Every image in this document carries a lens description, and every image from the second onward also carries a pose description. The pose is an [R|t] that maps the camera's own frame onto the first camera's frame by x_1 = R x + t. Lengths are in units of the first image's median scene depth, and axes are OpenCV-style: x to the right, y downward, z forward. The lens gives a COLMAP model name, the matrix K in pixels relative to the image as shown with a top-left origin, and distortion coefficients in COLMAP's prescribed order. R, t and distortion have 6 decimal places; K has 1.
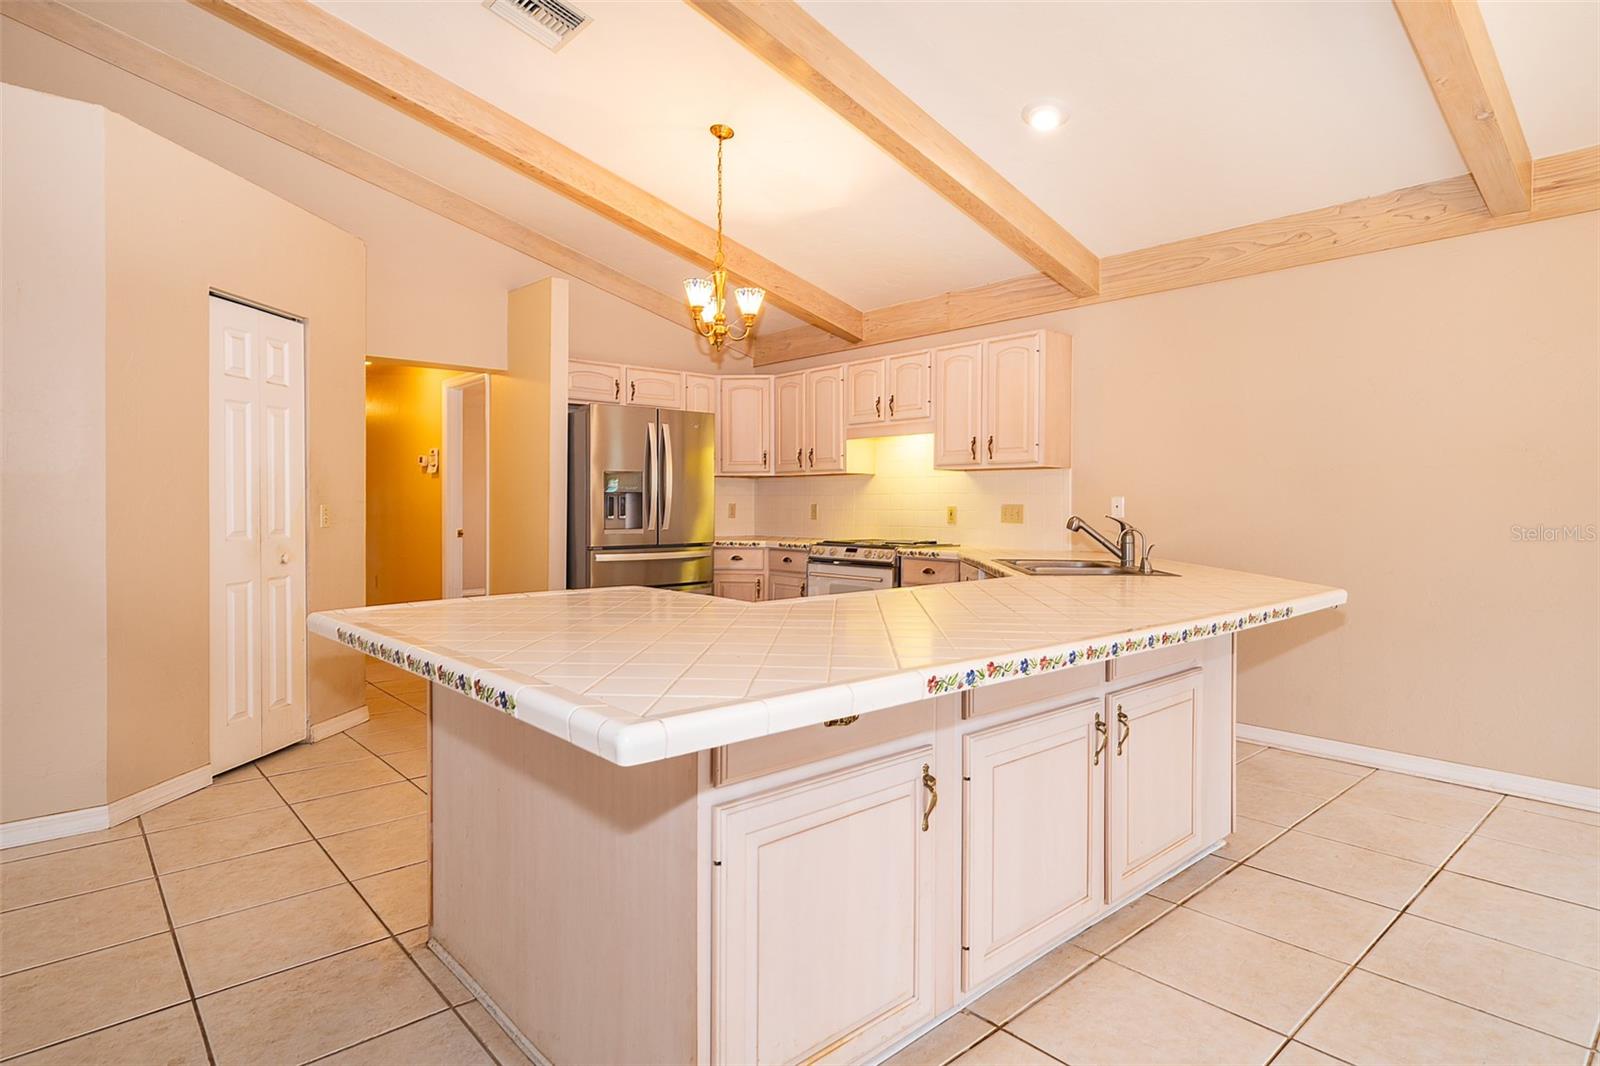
lens RADIAL K [[857.1, 0, 776.5], [0, 857.1, 500.3], [0, 0, 1]] dist [0.000087, -0.000943]
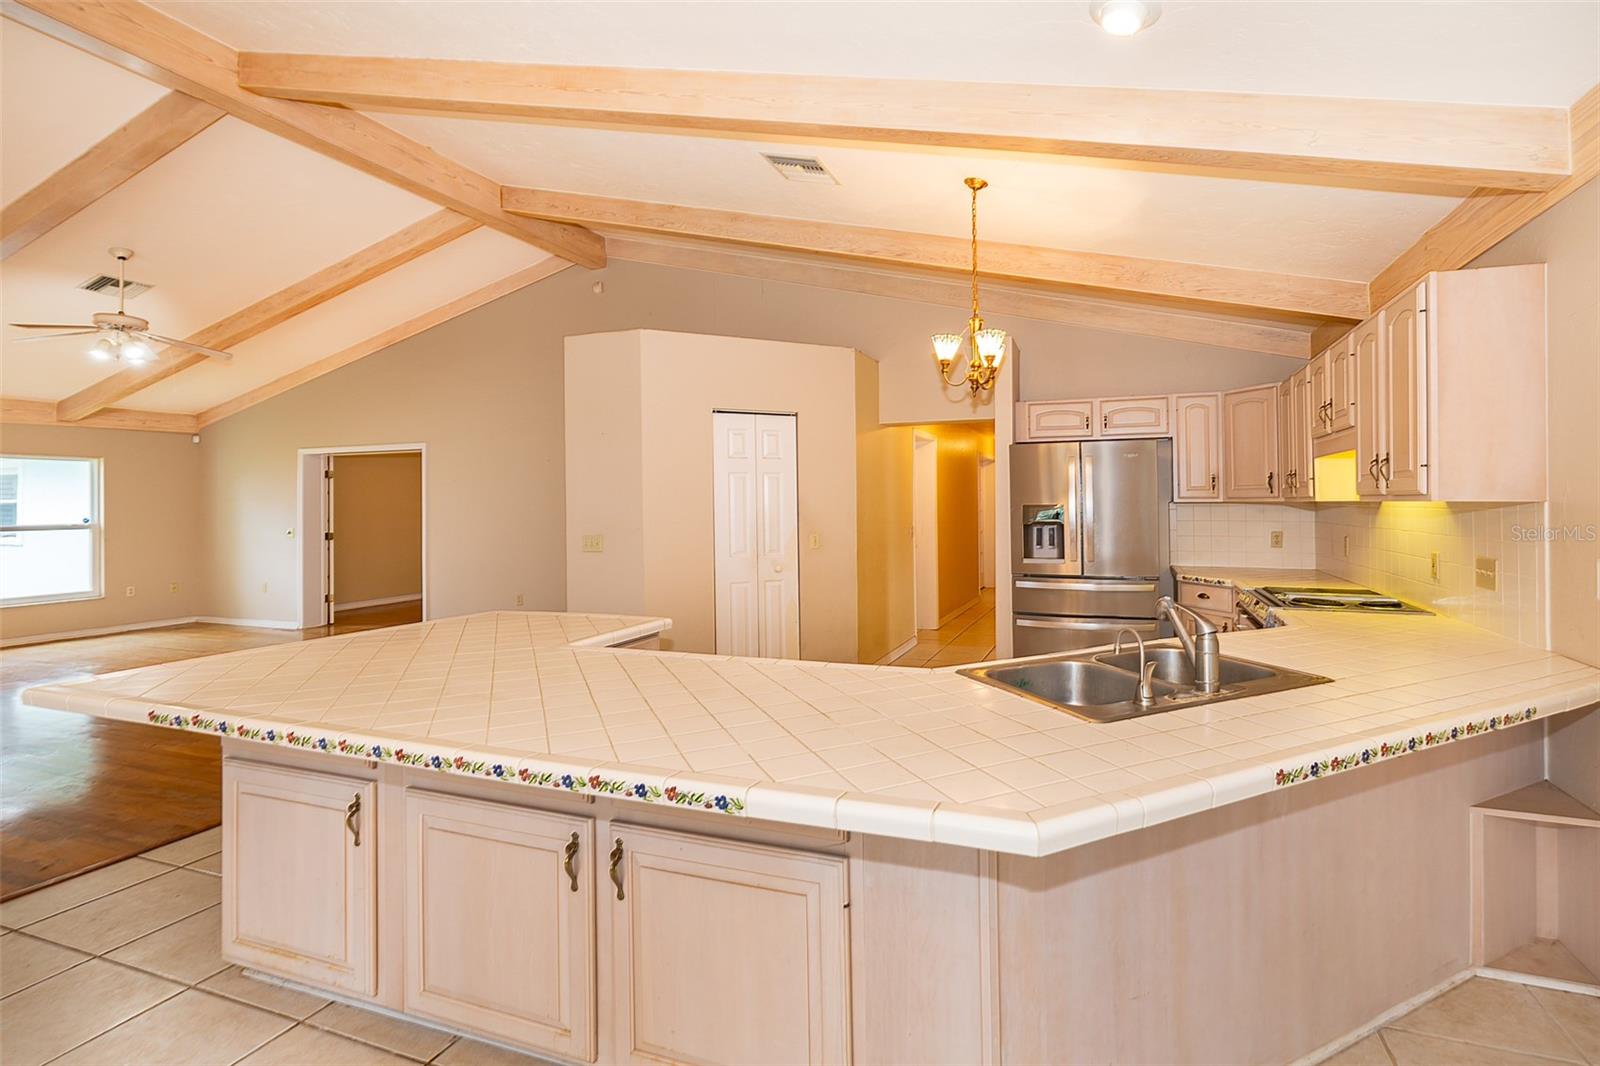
lens RADIAL K [[719.0, 0, 905.2], [0, 719.0, 500.3], [0, 0, 1]] dist [-0.000989, -0.000300]
pose [[0.509602, -0.006458, -0.860386, 0.531072], [0.008373, 0.999962, -0.002547, -0.040329], [0.860369, -0.005907, 0.509637, 0.410431]]
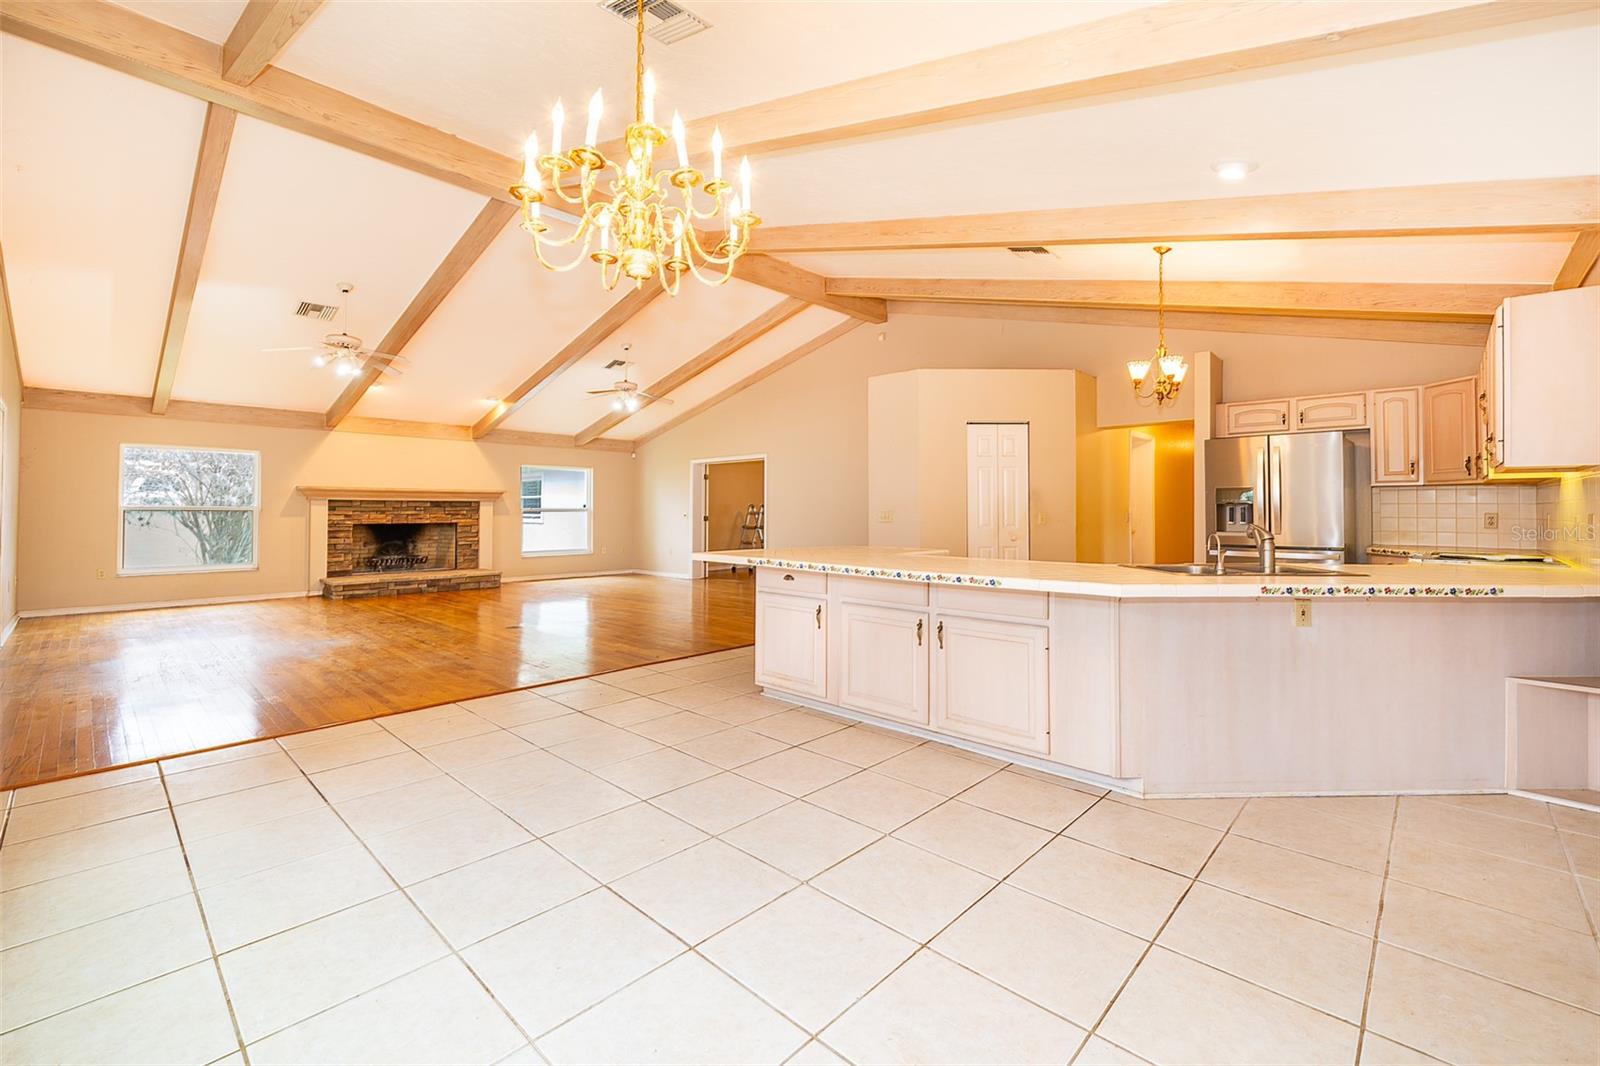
lens RADIAL K [[711.2, 0, 827.8], [0, 711.2, 505.6], [0, 0, 1]] dist [-0.000912, -0.000411]
pose [[0.105138, -0.009125, -0.994416, 0.878661], [0.000000, 0.999958, -0.009176, 0.003659], [0.994458, 0.000965, 0.105133, 0.276527]]
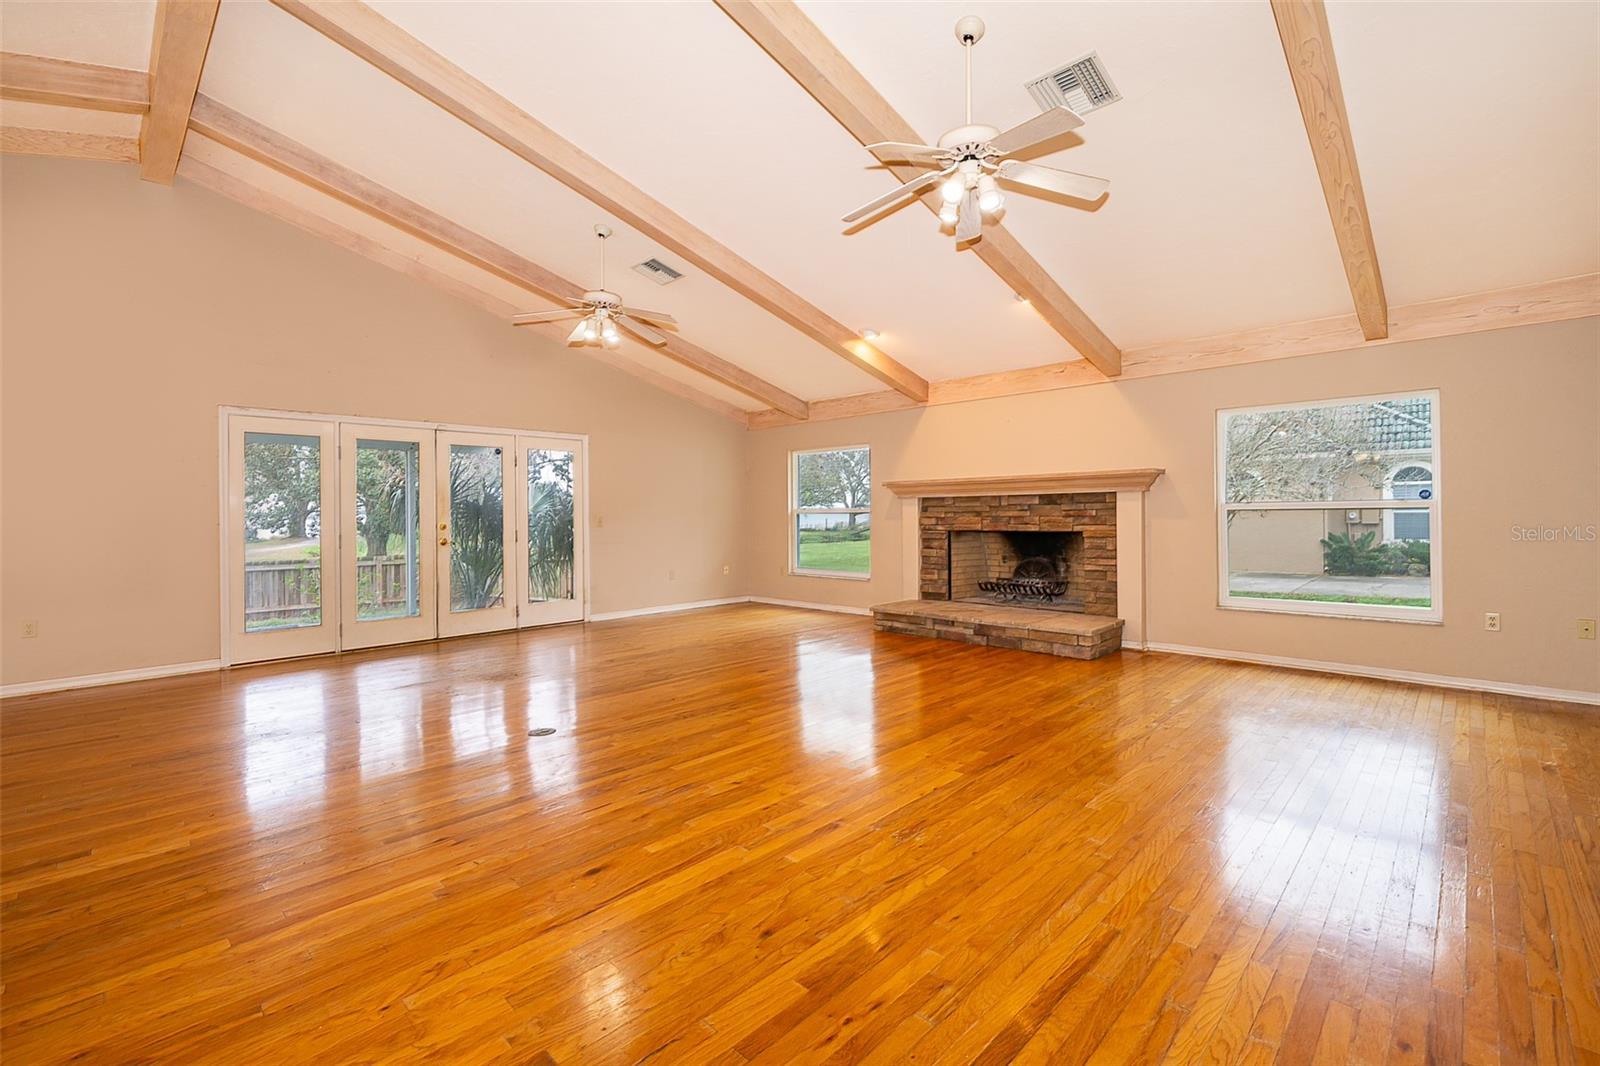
lens RADIAL K [[702.7, 0, 804.0], [0, 702.7, 528.9], [0, 0, 1]] dist [-0.002364, -0.000220]
pose [[-0.997174, 0.011155, -0.074297, -0.772859], [0.009545, 0.999713, 0.021989, 0.000725], [0.074521, 0.021217, -0.996994, 0.547053]]
